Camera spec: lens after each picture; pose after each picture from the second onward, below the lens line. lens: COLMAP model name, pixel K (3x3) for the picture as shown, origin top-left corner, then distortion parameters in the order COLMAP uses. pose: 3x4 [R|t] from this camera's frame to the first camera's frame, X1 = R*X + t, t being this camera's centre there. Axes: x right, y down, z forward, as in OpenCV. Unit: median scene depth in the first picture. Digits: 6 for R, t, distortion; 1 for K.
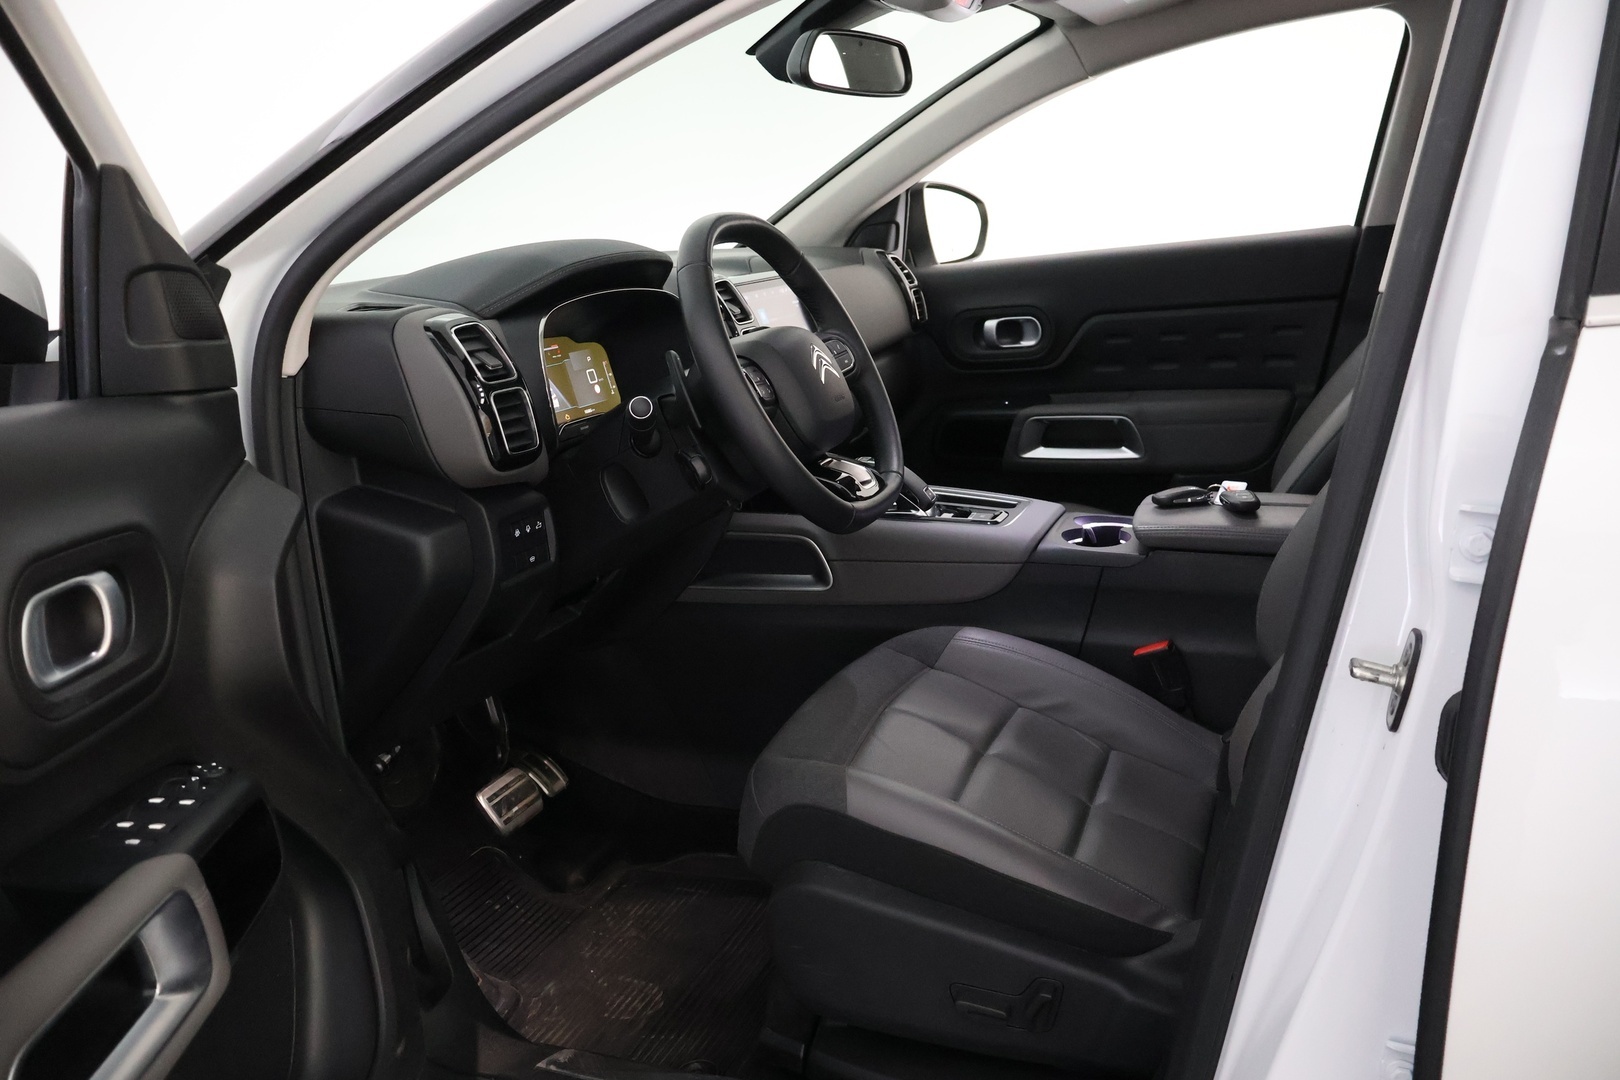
lens RADIAL K [[1376.0, 0, 810.0], [0, 1376.0, 540.0], [0, 0, 1]] dist [0.050271, -0.001507]
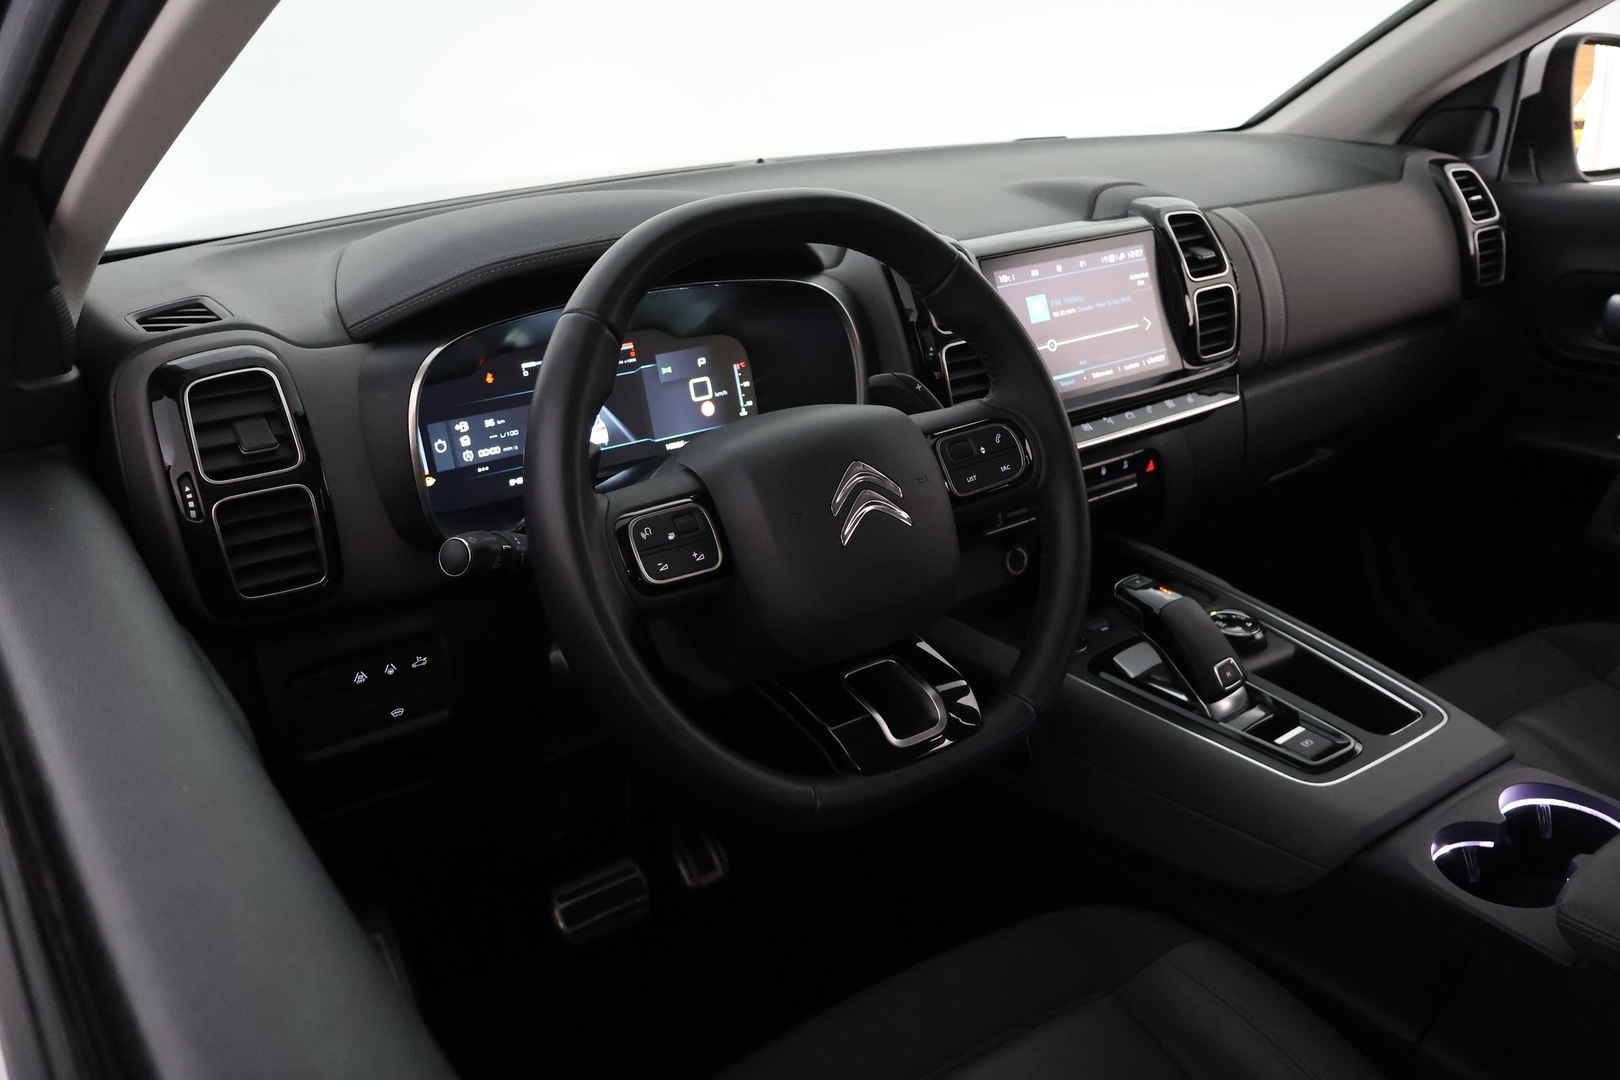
lens RADIAL K [[1376.0, 0, 810.0], [0, 1376.0, 540.0], [0, 0, 1]] dist [0.050271, -0.001507]
pose [[0.845110, 0.230190, -0.482495, 0.184657], [-0.146684, 0.967755, 0.204777, -0.161159], [0.514075, -0.102285, 0.851625, 0.387757]]
